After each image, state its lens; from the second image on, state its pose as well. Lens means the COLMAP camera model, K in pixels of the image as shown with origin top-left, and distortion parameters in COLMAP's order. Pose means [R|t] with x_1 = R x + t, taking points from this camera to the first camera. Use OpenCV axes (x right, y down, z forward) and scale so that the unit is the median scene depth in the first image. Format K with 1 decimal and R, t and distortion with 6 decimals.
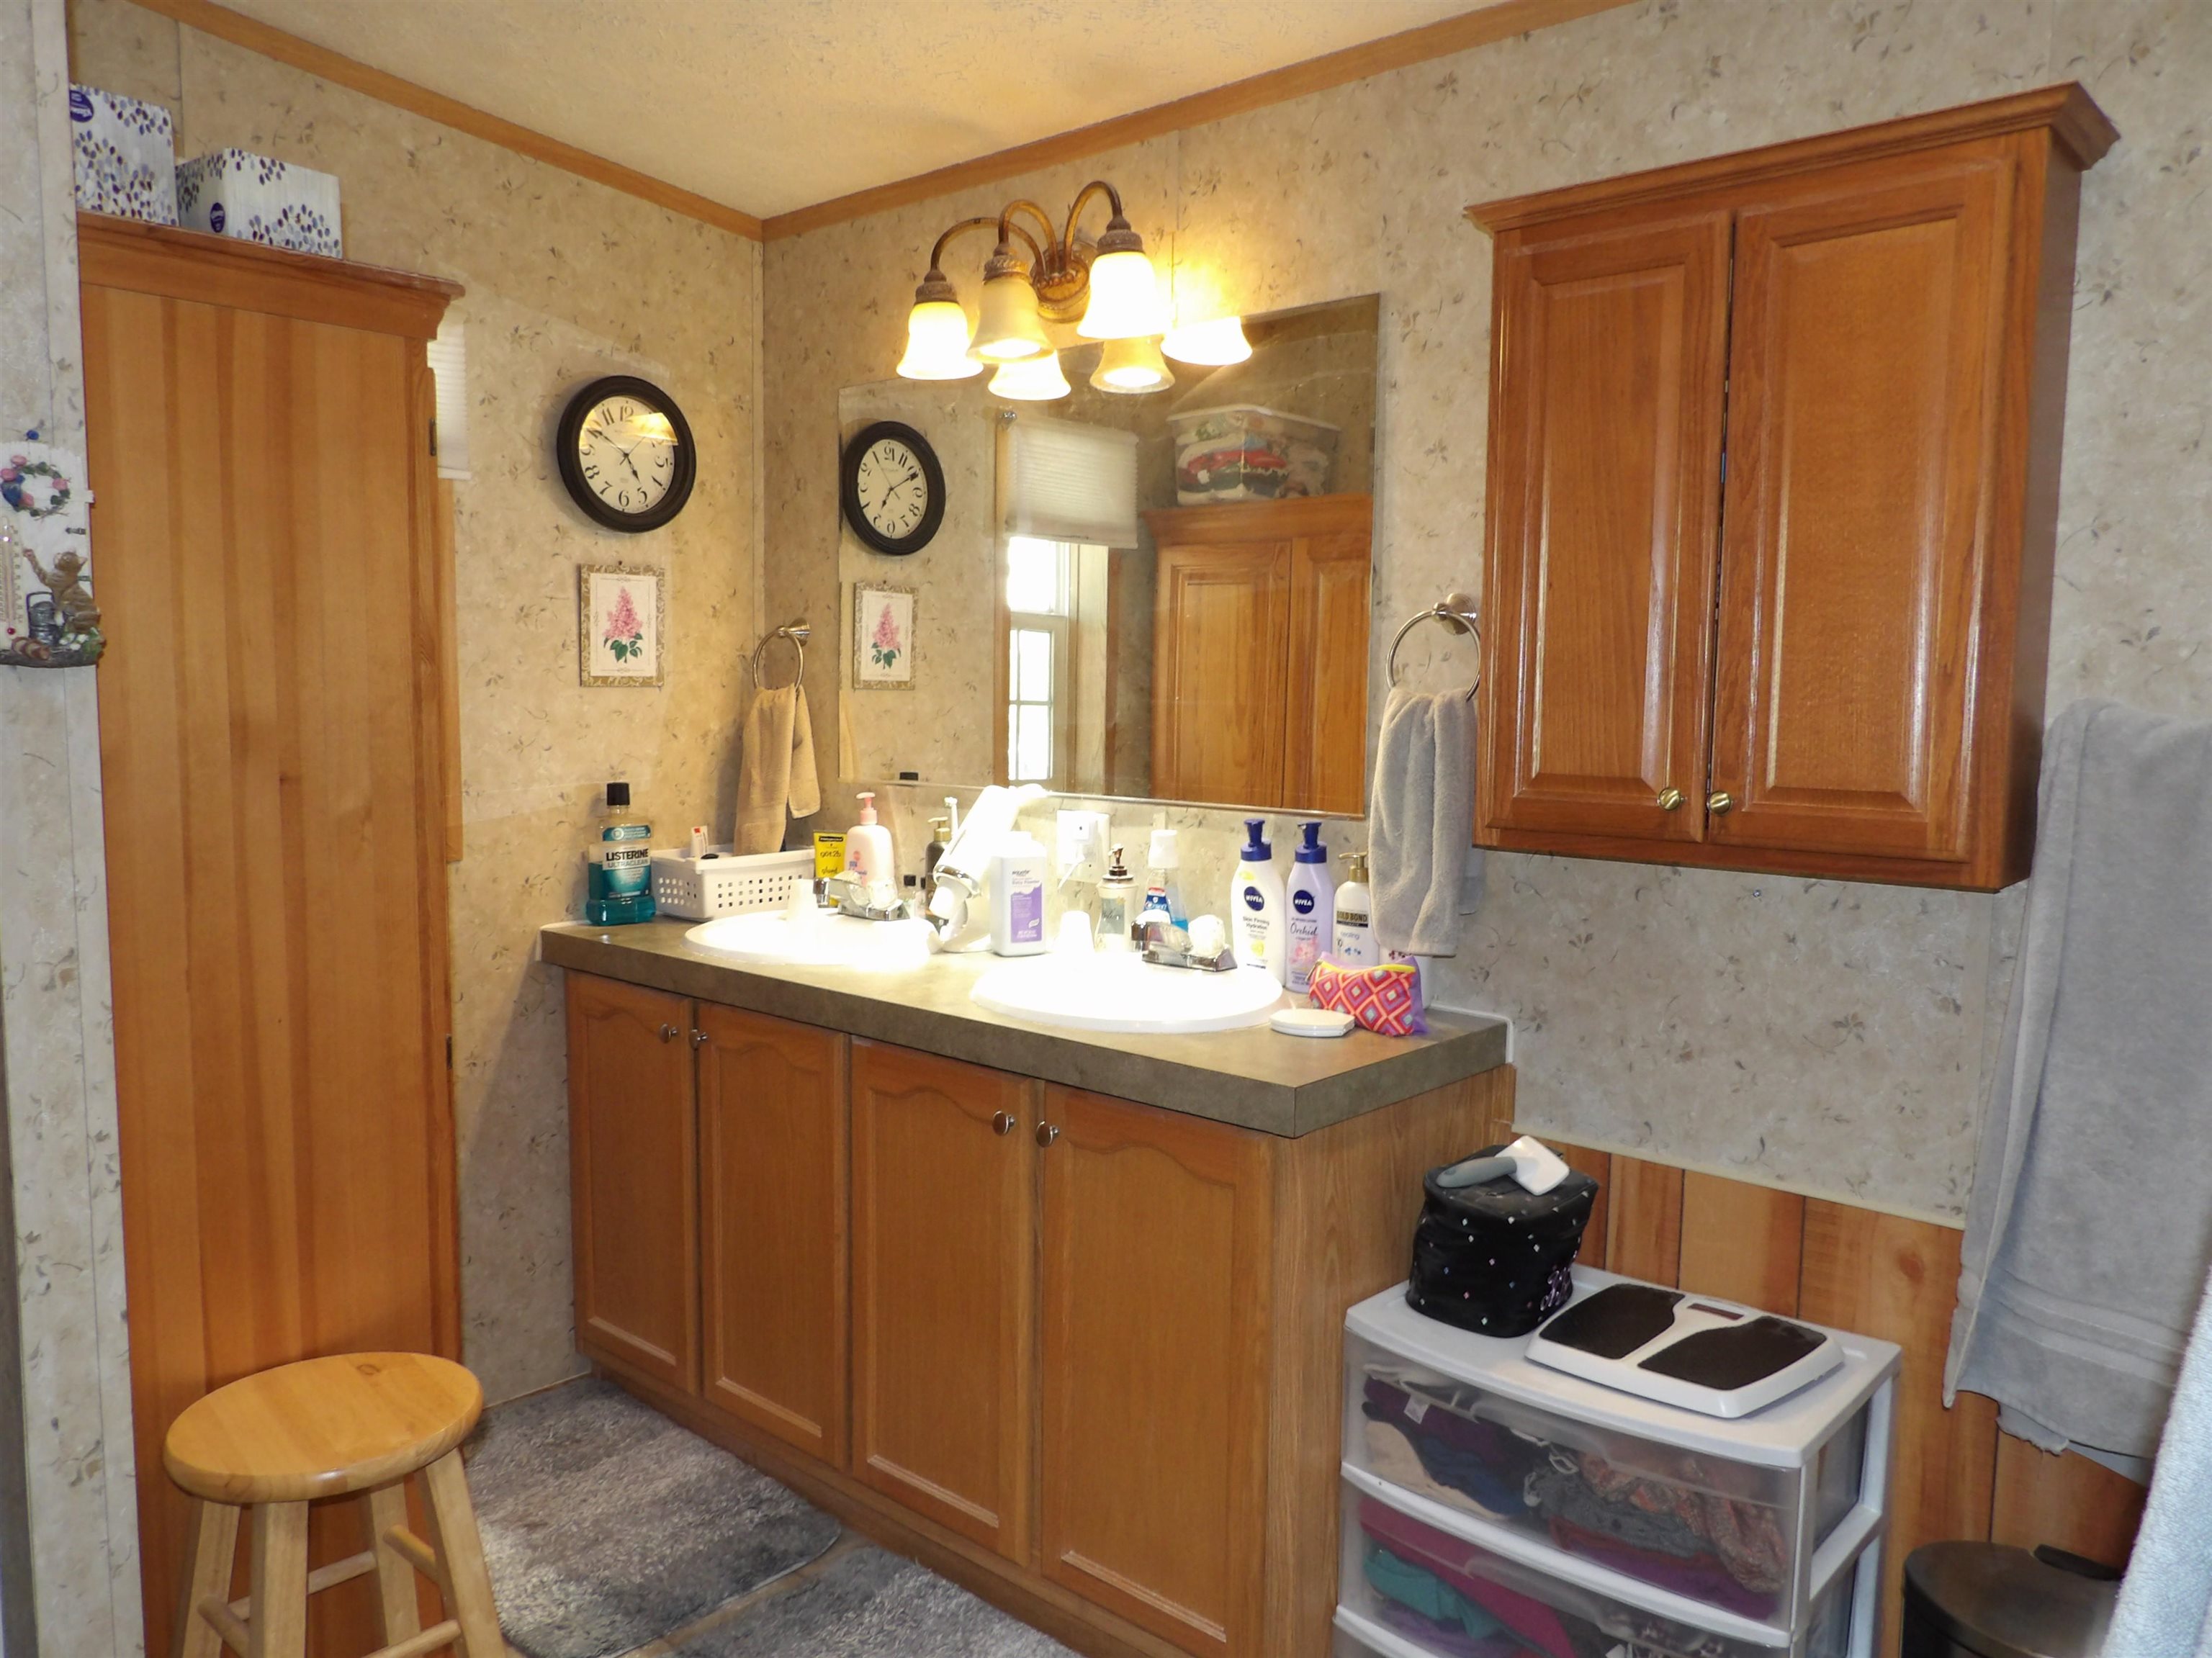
lens RADIAL K [[1598.5, 0, 1107.7], [0, 1598.5, 837.1], [0, 0, 1]] dist [-0.032033, 0.044336]
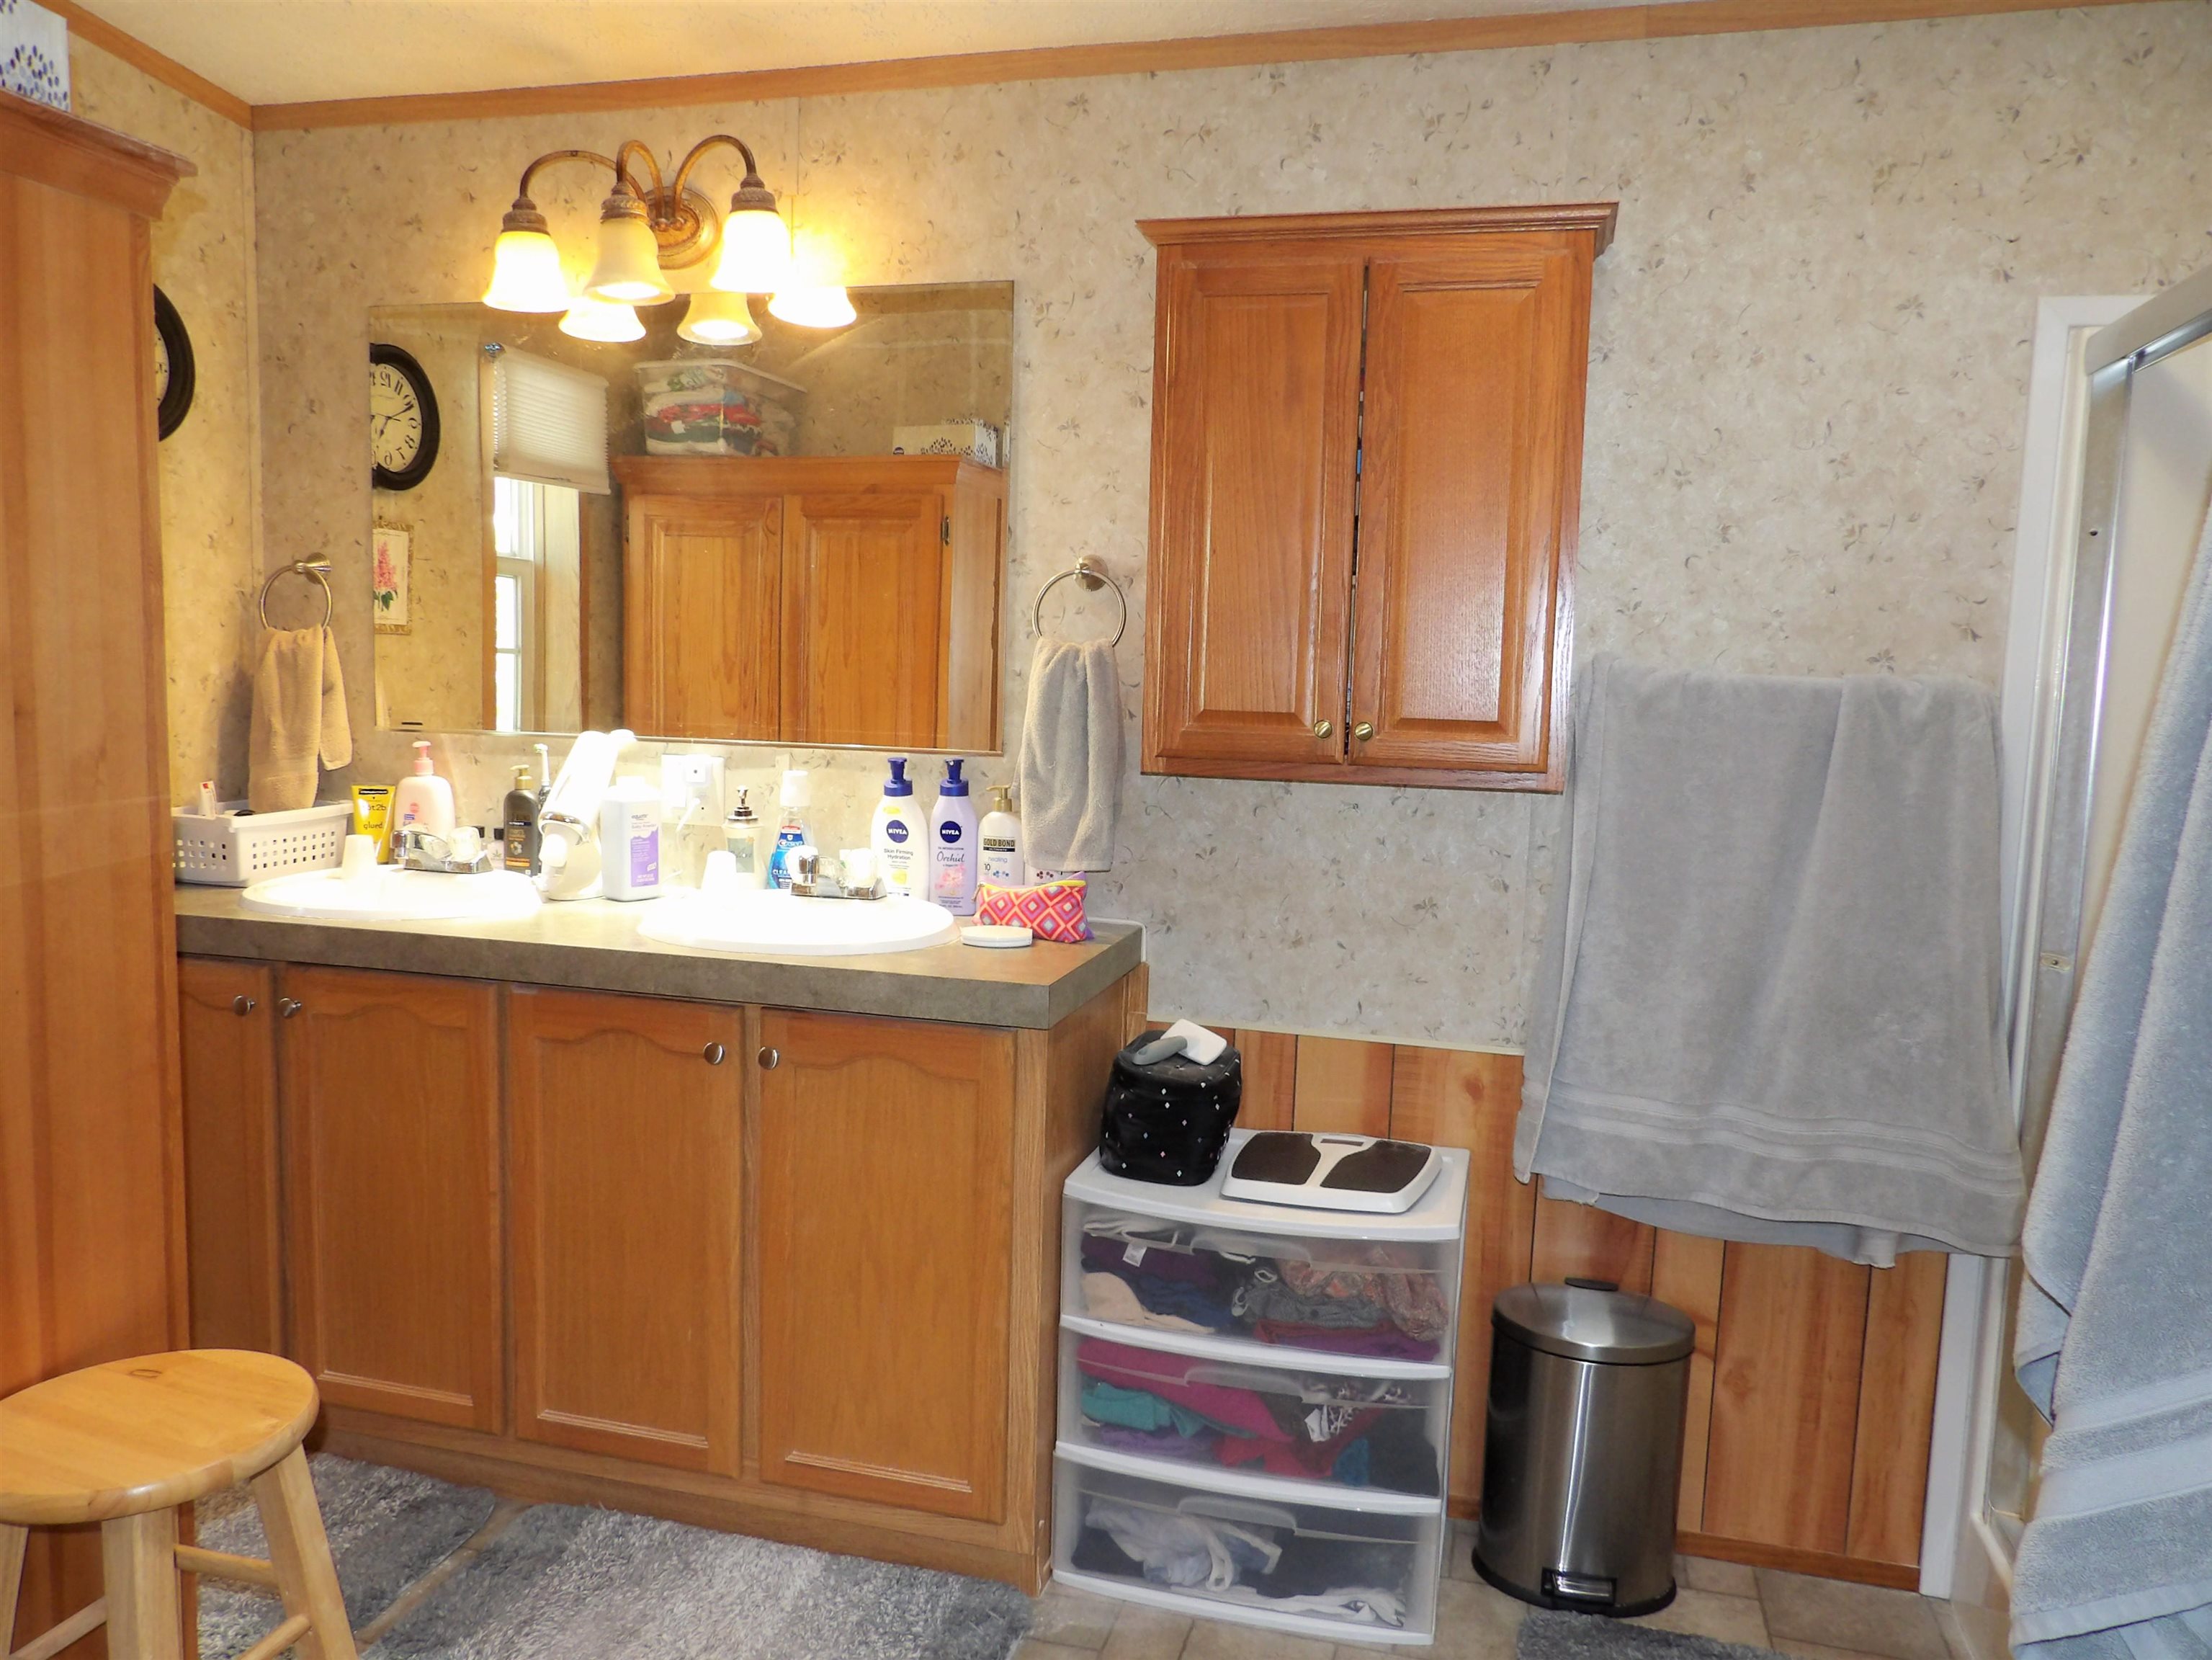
lens RADIAL K [[1587.3, 0, 1098.1], [0, 1587.3, 835.5], [0, 0, 1]] dist [-0.035719, 0.042312]
pose [[0.897913, -0.035026, 0.438777, -0.288712], [0.024972, 0.999277, 0.028666, 0.015837], [-0.439464, -0.014783, 0.898139, -0.023731]]
